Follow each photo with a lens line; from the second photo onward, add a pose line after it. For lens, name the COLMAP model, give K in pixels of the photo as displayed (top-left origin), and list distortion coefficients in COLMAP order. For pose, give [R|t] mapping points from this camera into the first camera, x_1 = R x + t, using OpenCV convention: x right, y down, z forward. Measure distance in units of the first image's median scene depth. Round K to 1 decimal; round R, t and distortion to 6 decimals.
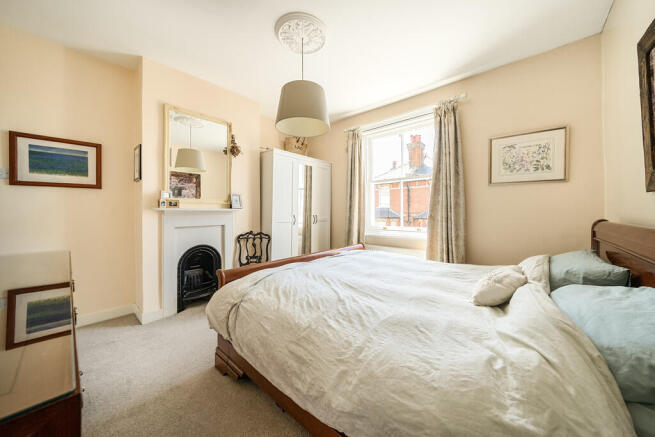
lens RADIAL K [[230.4, 0, 327.5], [0, 230.4, 218.5], [0, 0, 1]] dist [-0.000130, -0.000013]
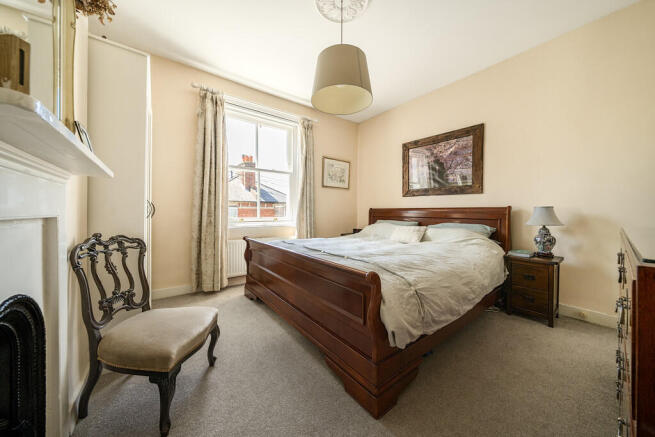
lens RADIAL K [[225.9, 0, 327.5], [0, 225.9, 218.5], [0, 0, 1]] dist [-0.000108, -0.000001]
pose [[0.194607, -0.027395, 0.980499, -0.676946], [0.017953, 0.999542, 0.024364, 0.026883], [-0.980717, 0.012862, 0.195009, 0.590082]]
